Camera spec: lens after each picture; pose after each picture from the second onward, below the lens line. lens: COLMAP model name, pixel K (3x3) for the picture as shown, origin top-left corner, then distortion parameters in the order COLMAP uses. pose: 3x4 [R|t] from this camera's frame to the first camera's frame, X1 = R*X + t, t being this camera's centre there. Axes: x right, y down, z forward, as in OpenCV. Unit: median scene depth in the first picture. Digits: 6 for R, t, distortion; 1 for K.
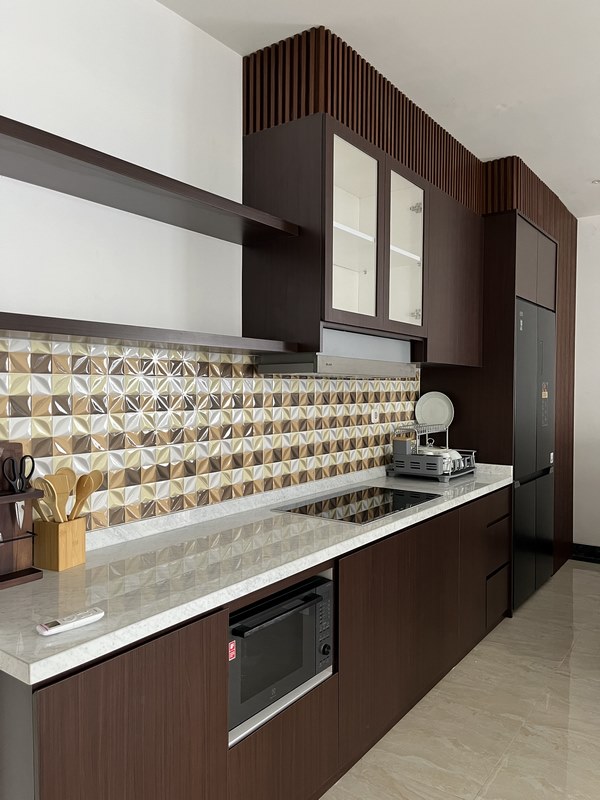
lens RADIAL K [[596.8, 0, 301.3], [0, 596.8, 401.9], [0, 0, 1]] dist [0.059321, -0.072524]
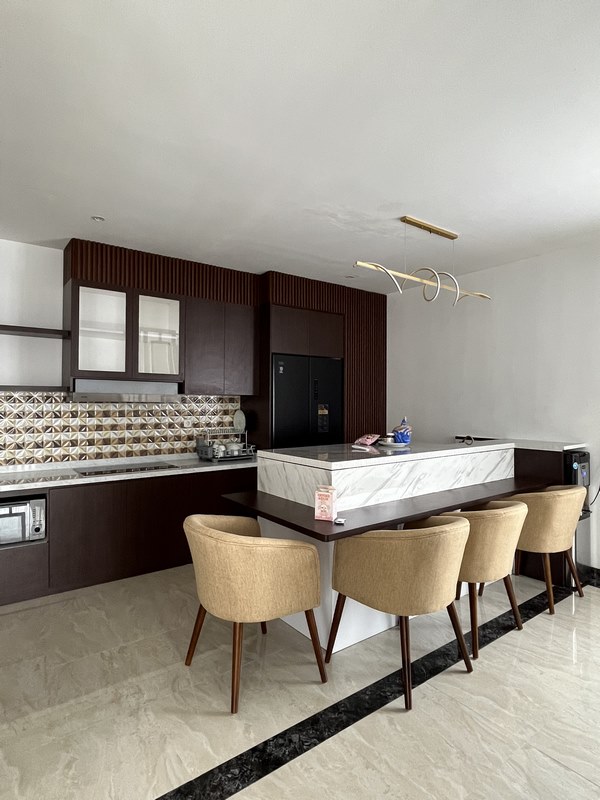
lens RADIAL K [[444.9, 0, 300.5], [0, 444.9, 399.3], [0, 0, 1]] dist [-0.005223, -0.003038]
pose [[0.949934, -0.003780, -0.312429, 1.042259], [-0.007264, 0.999389, -0.034176, -0.007366], [0.312368, 0.034735, 0.949326, -0.176989]]
